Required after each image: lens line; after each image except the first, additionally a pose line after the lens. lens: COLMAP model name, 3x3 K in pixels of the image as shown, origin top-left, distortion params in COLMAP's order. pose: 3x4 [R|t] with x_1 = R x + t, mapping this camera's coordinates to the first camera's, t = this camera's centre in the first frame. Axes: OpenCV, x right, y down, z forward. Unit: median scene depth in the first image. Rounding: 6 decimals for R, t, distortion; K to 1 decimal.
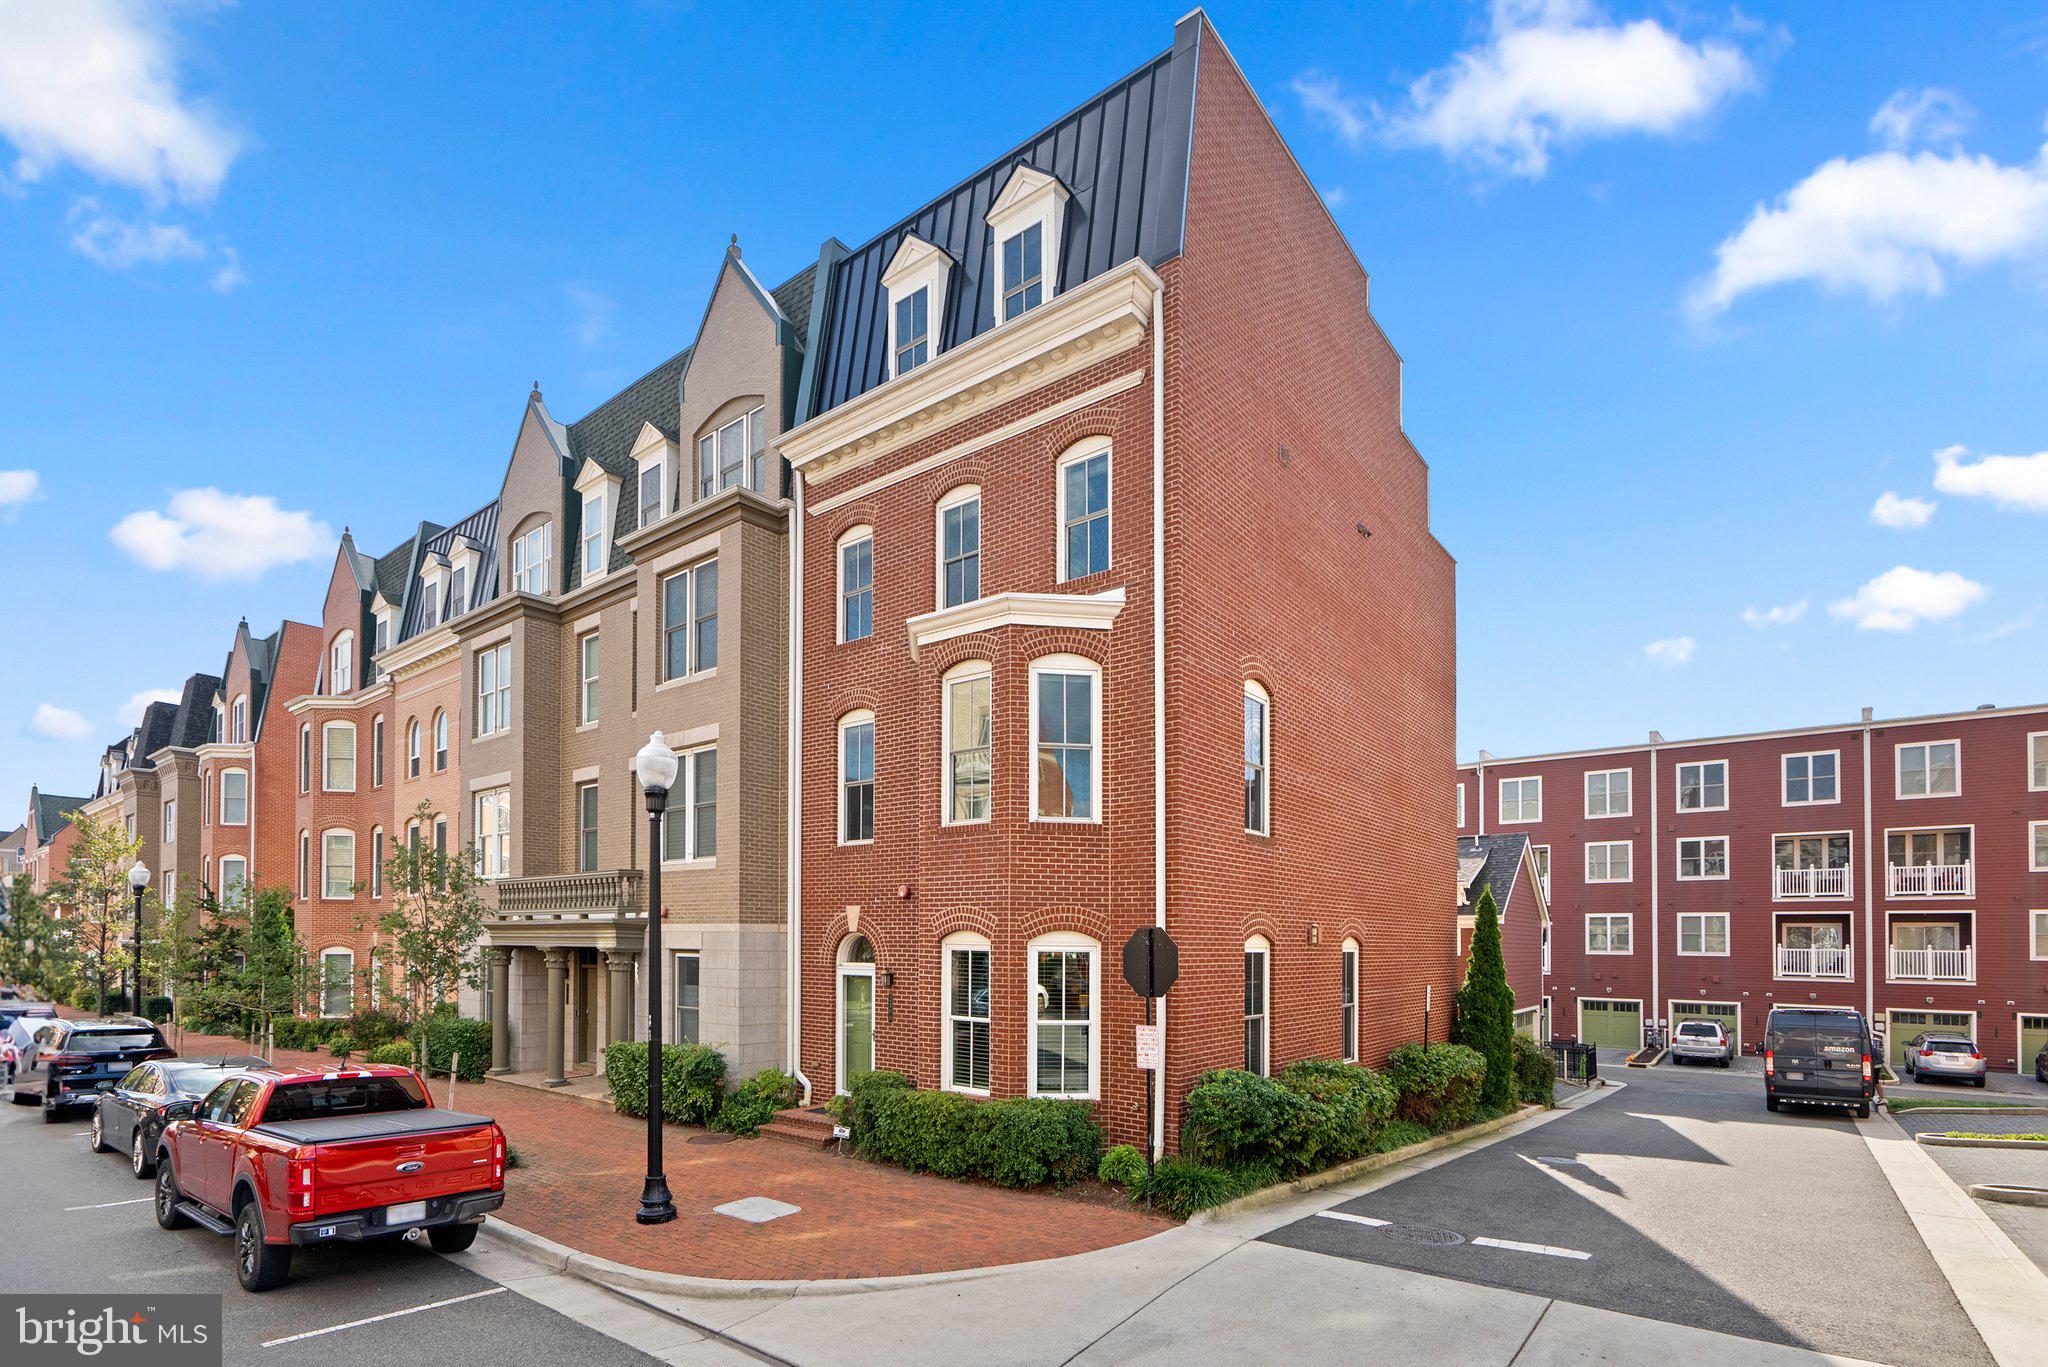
lens RADIAL K [[944.2, 0, 1024.0], [0, 944.2, 683.5], [0, 0, 1]] dist [-0.001147, -0.000019]
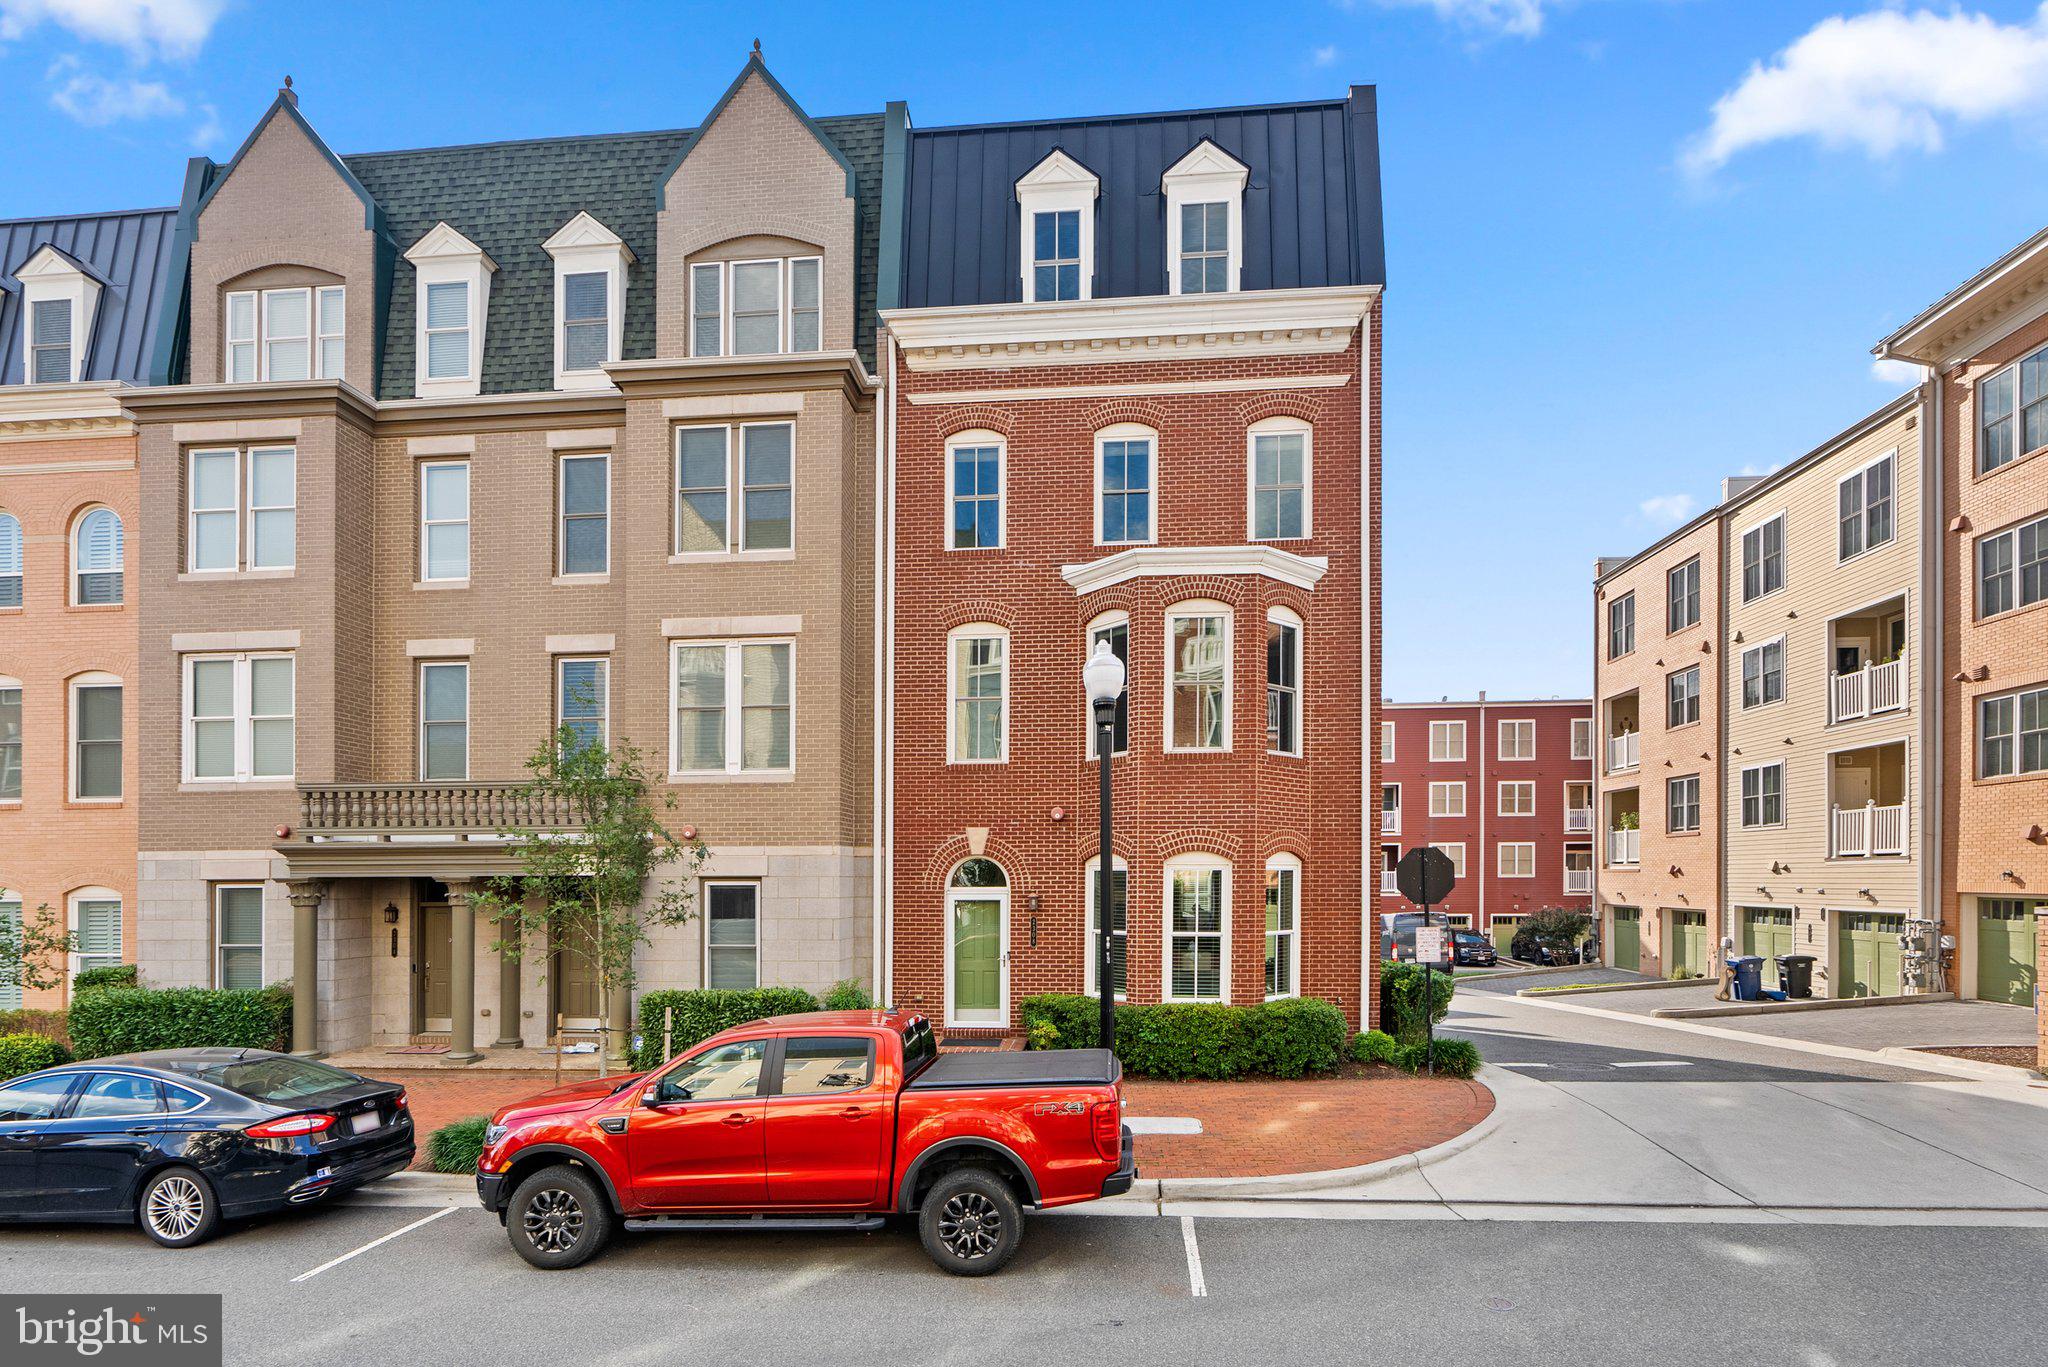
lens RADIAL K [[970.4, 0, 1027.0], [0, 970.4, 616.6], [0, 0, 1]] dist [-0.006082, -0.000273]
pose [[0.836750, 0.129885, 0.531958, -0.661736], [-0.132933, 0.990583, -0.032766, 0.047435], [-0.531205, -0.043298, 0.846136, 0.146347]]
